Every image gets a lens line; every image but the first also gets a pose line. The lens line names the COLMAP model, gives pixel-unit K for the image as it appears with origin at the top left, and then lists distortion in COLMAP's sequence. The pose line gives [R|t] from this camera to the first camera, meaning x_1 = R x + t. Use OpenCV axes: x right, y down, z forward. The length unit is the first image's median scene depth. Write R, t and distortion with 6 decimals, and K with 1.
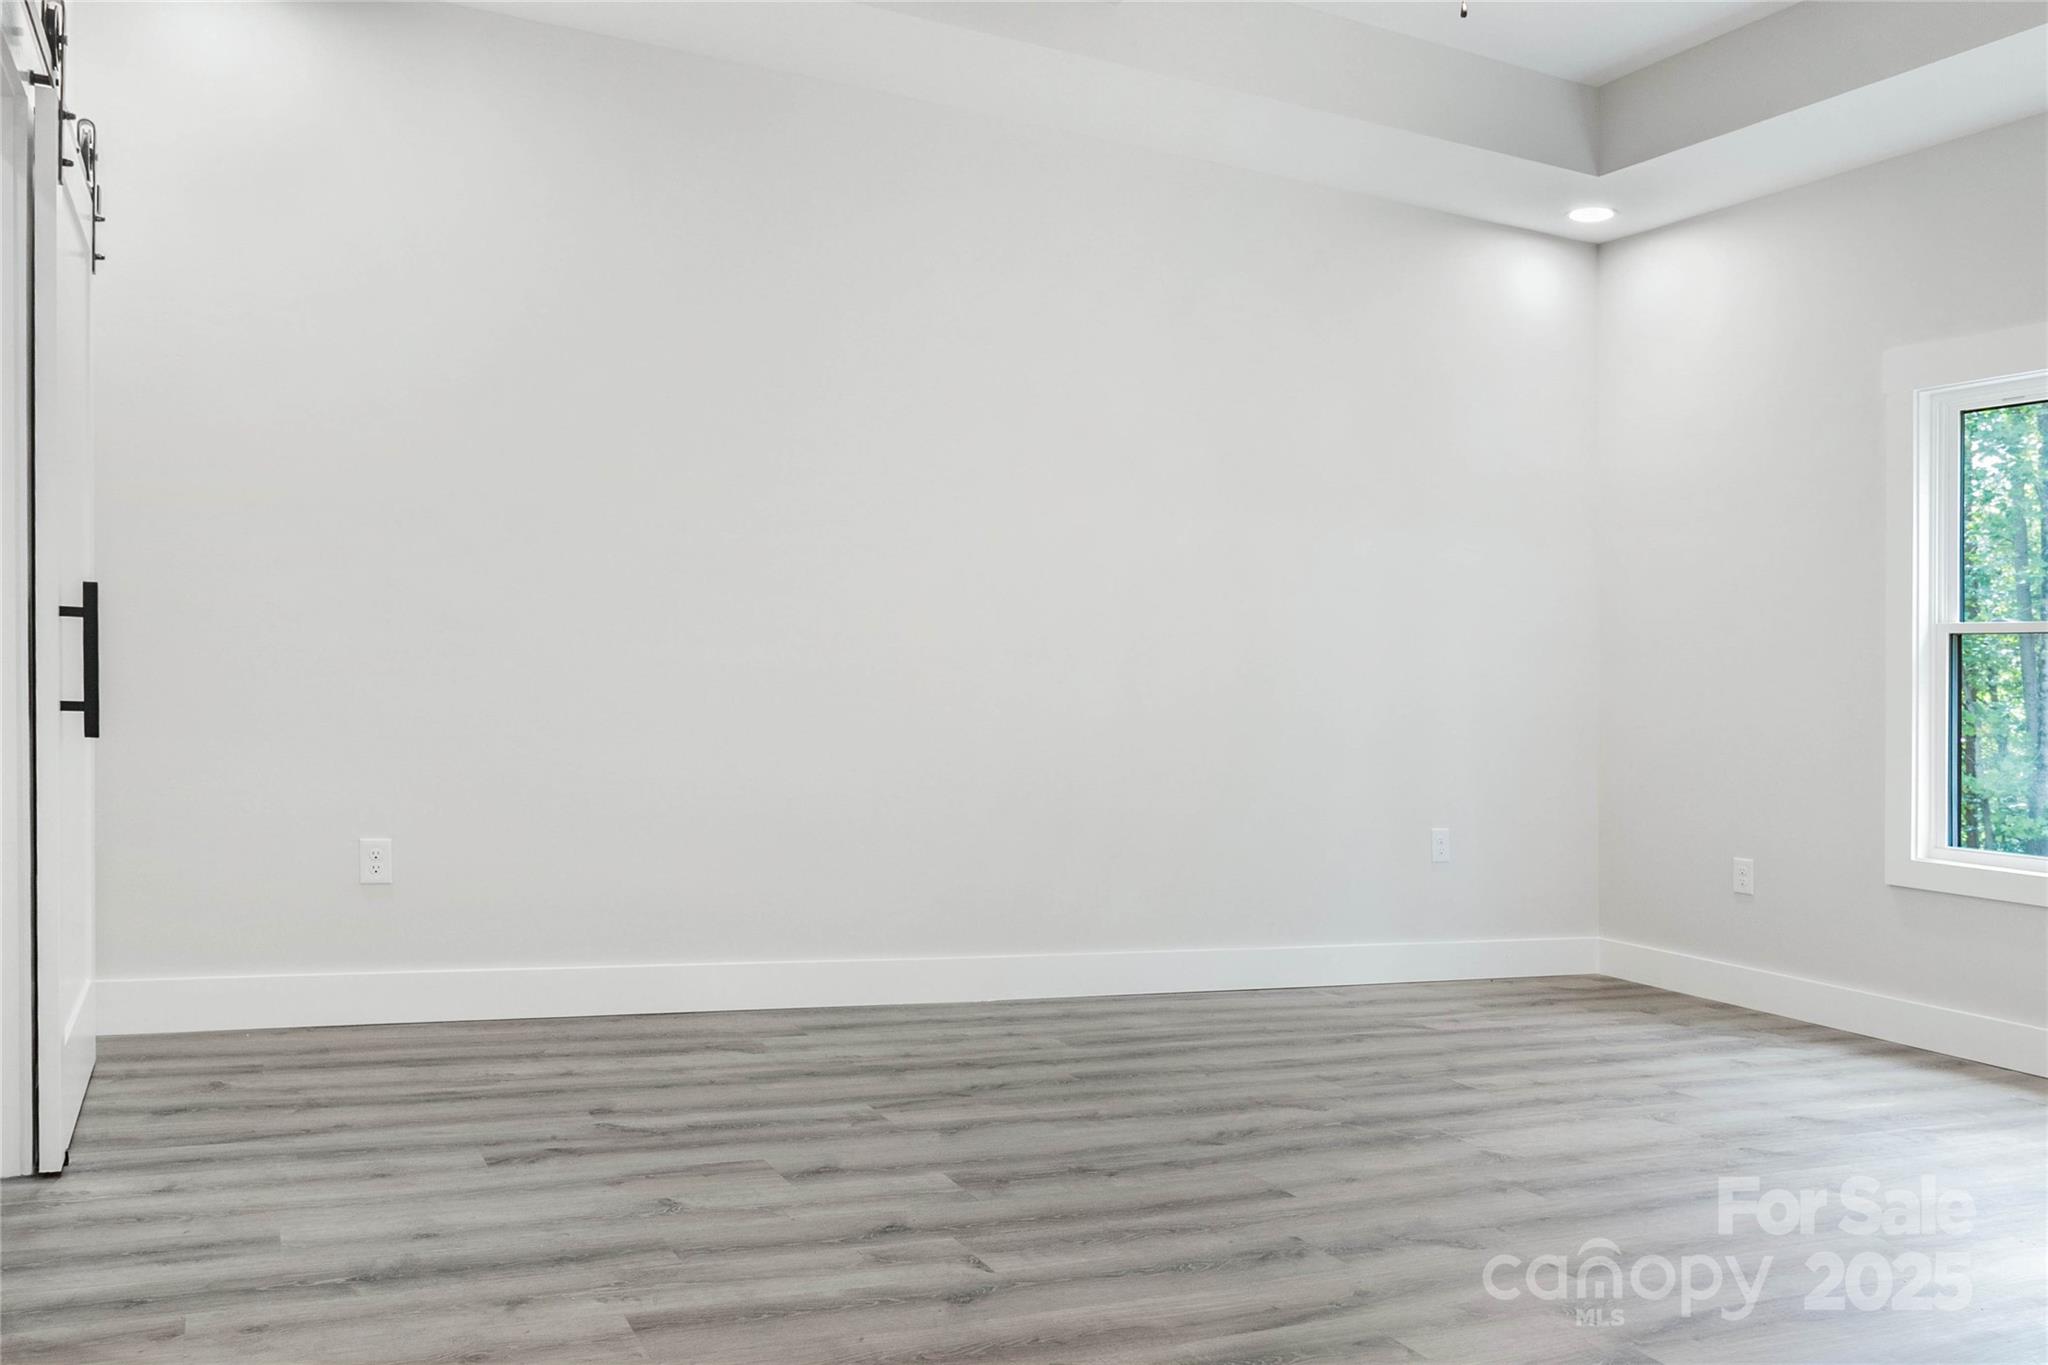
lens RADIAL K [[1638.1, 0, 1024.0], [0, 1638.1, 682.5], [0, 0, 1]] dist [-0.074933, 0.074112]
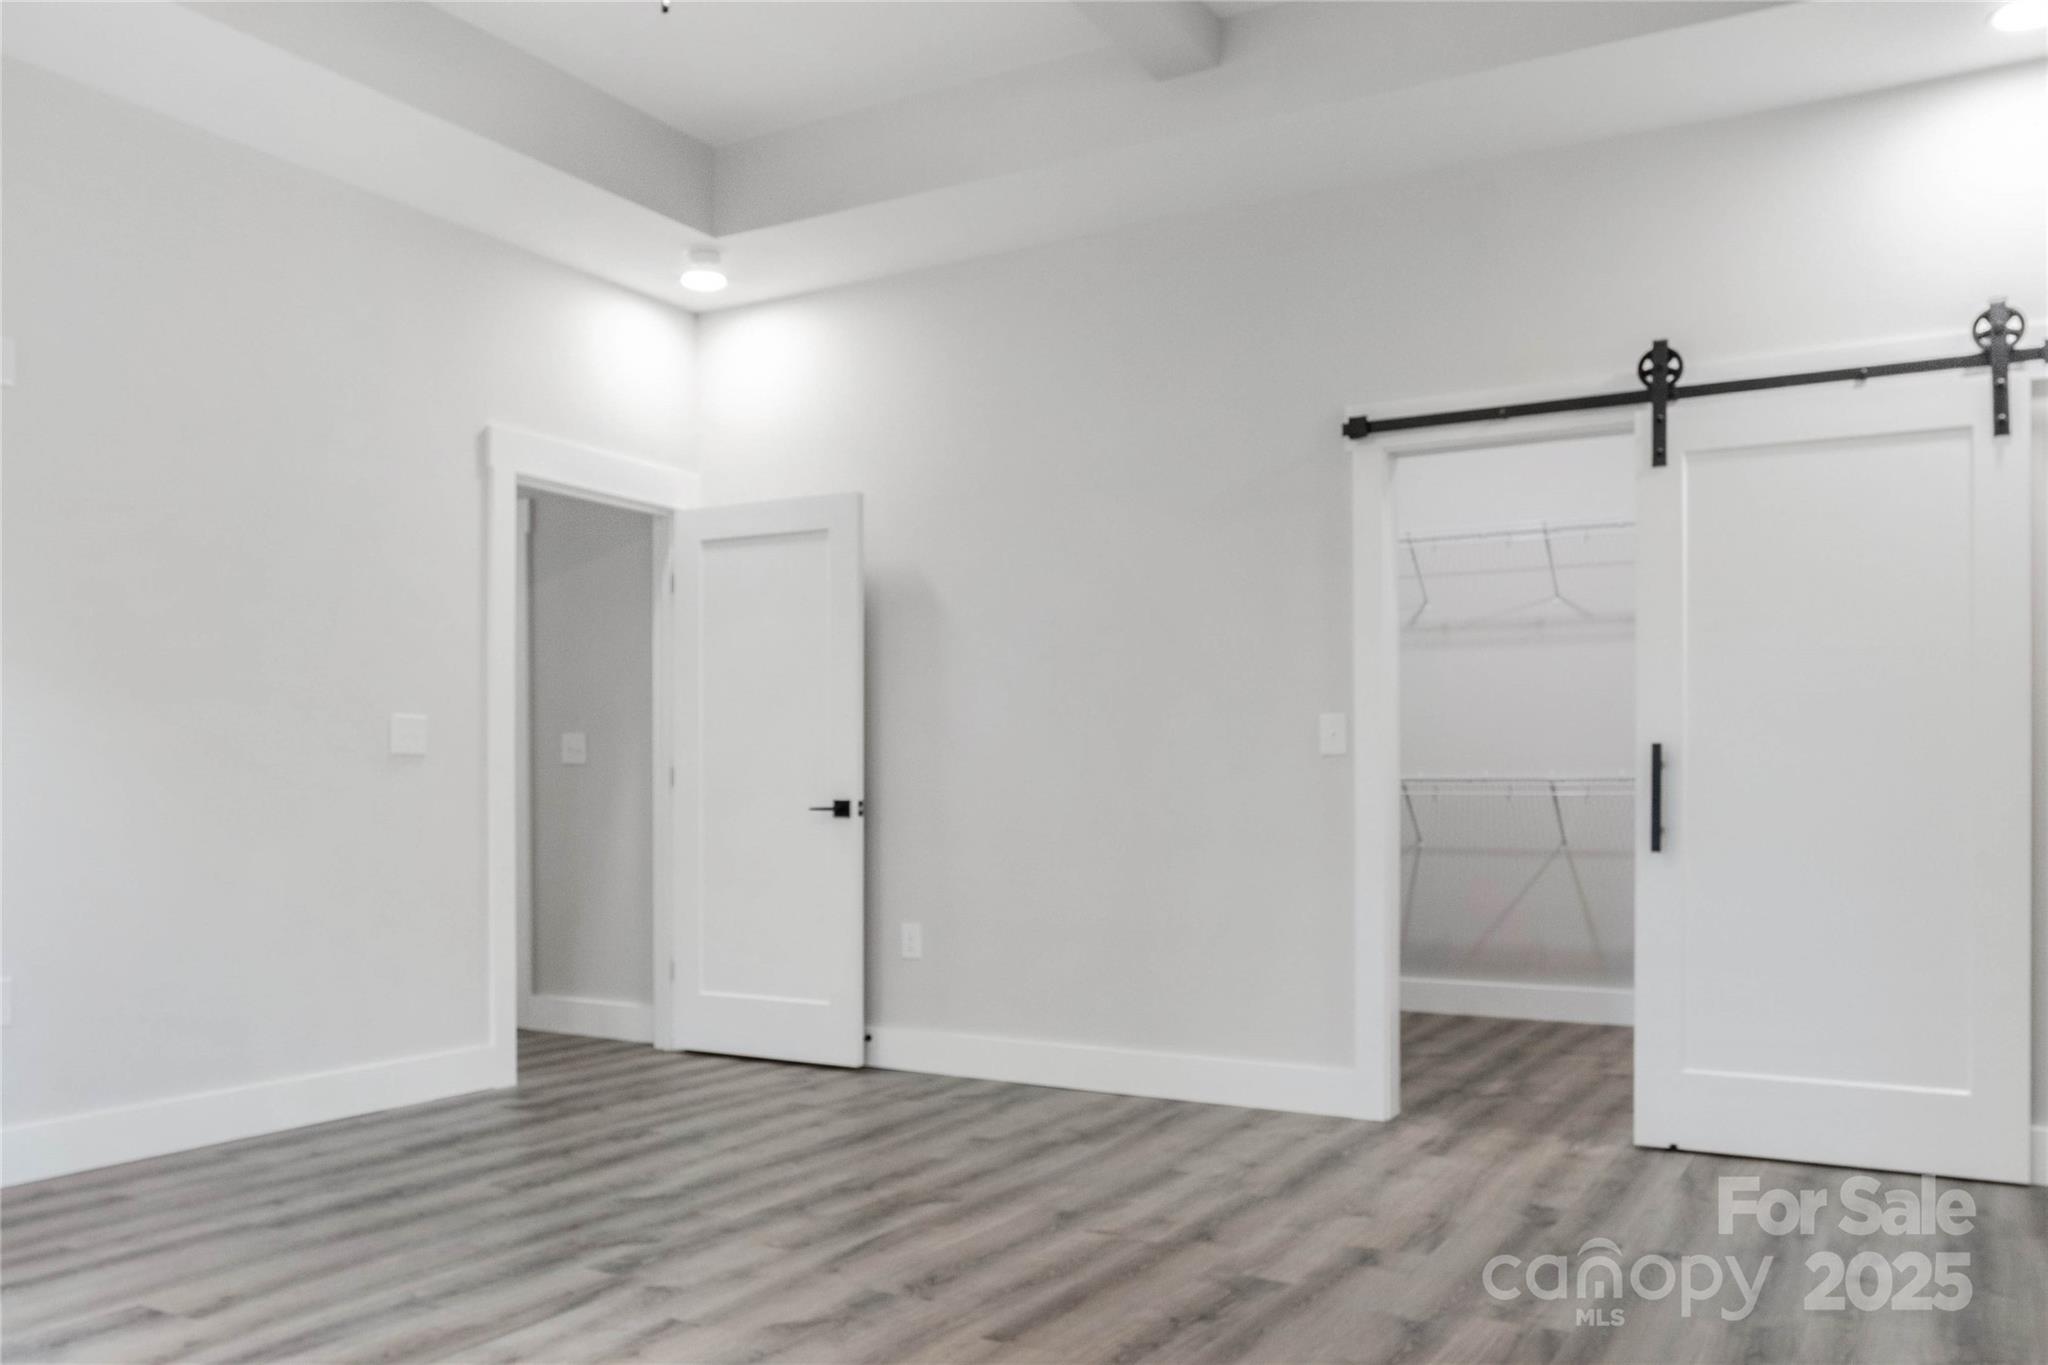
lens RADIAL K [[1638.1, 0, 1024.0], [0, 1638.1, 682.5], [0, 0, 1]] dist [-0.074933, 0.074112]
pose [[-0.818960, -0.081378, -0.568050, 0.765026], [-0.036478, 0.995274, -0.089991, 0.033957], [0.572689, -0.052978, -0.818059, 1.955403]]
